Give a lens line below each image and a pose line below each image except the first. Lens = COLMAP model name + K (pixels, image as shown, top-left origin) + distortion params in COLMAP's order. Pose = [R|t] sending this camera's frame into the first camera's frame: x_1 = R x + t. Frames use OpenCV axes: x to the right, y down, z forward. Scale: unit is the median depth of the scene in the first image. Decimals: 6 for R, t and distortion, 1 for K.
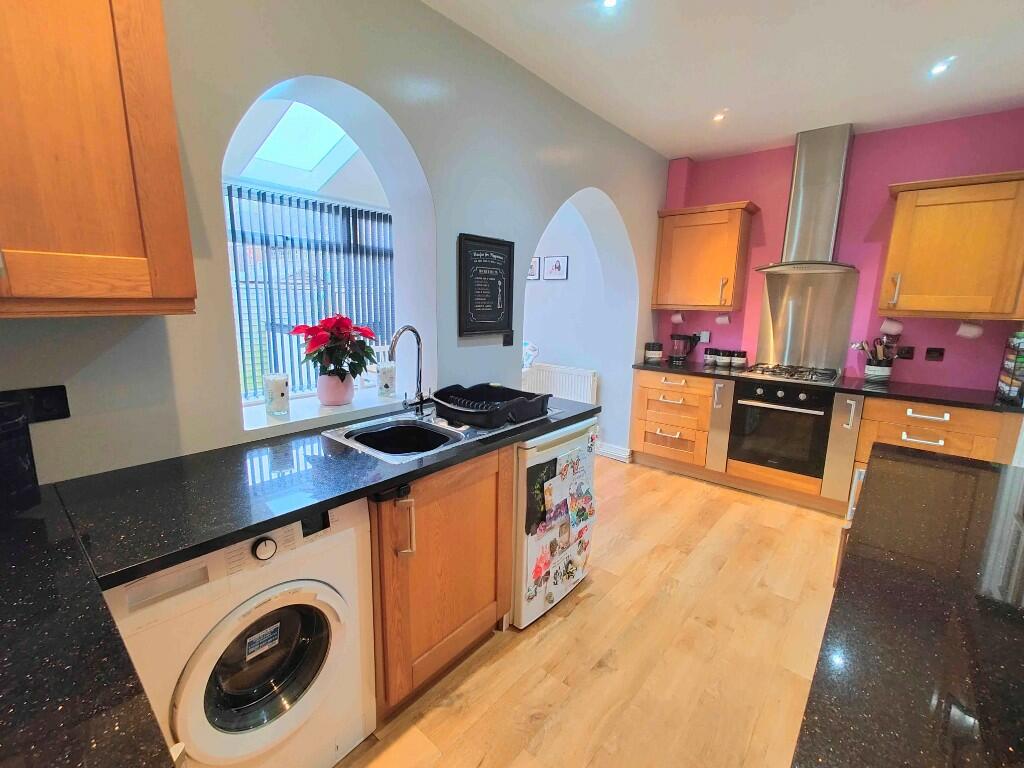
lens RADIAL K [[451.9, 0, 509.5], [0, 451.9, 379.2], [0, 0, 1]] dist [0.013341, -0.000585]
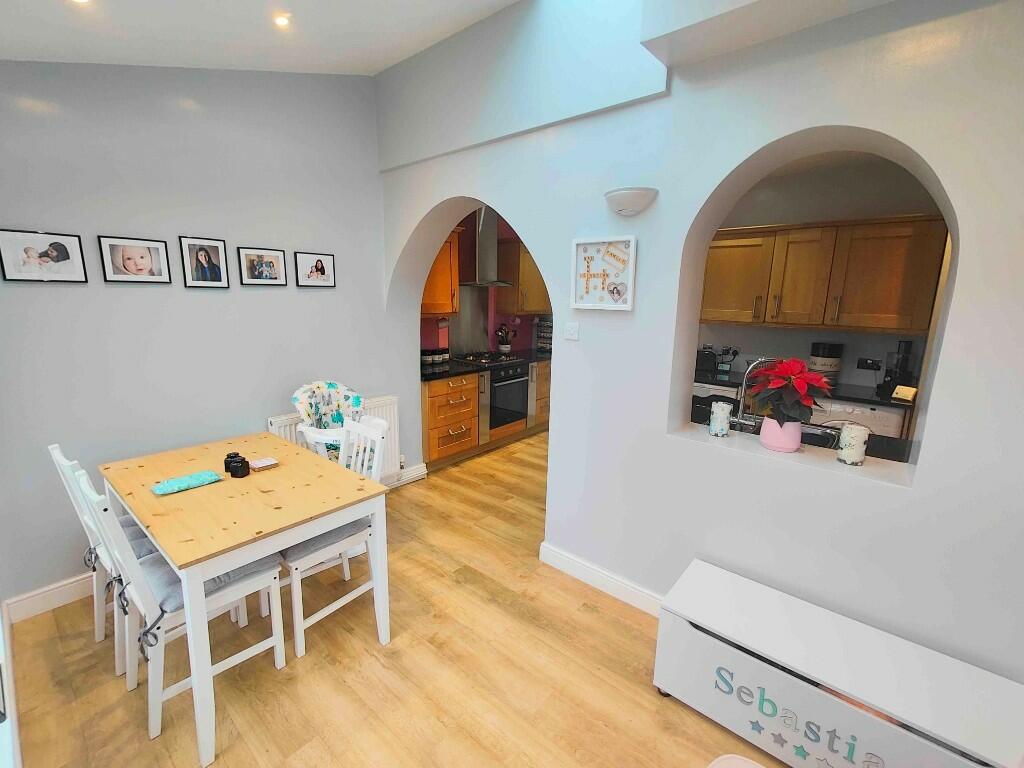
lens RADIAL K [[451.9, 0, 509.5], [0, 451.9, 379.2], [0, 0, 1]] dist [0.013341, -0.000585]
pose [[0.002447, -0.206990, 0.978340, -0.769552], [0.159093, 0.965963, 0.203974, -0.225277], [-0.987261, 0.155148, 0.035294, 0.894673]]
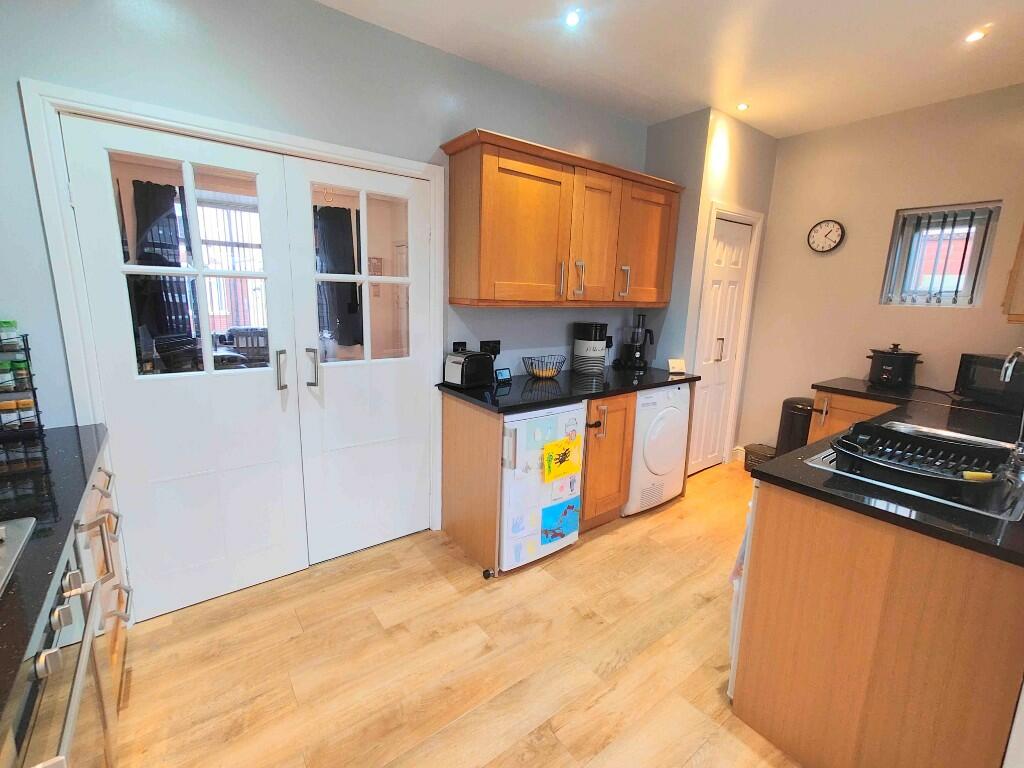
lens RADIAL K [[451.9, 0, 509.5], [0, 451.9, 379.2], [0, 0, 1]] dist [0.013341, -0.000585]
pose [[-0.974490, -0.091392, 0.204980, 0.275748], [-0.011521, 0.932499, 0.360989, -0.186326], [-0.224135, 0.349418, -0.909764, 1.064825]]
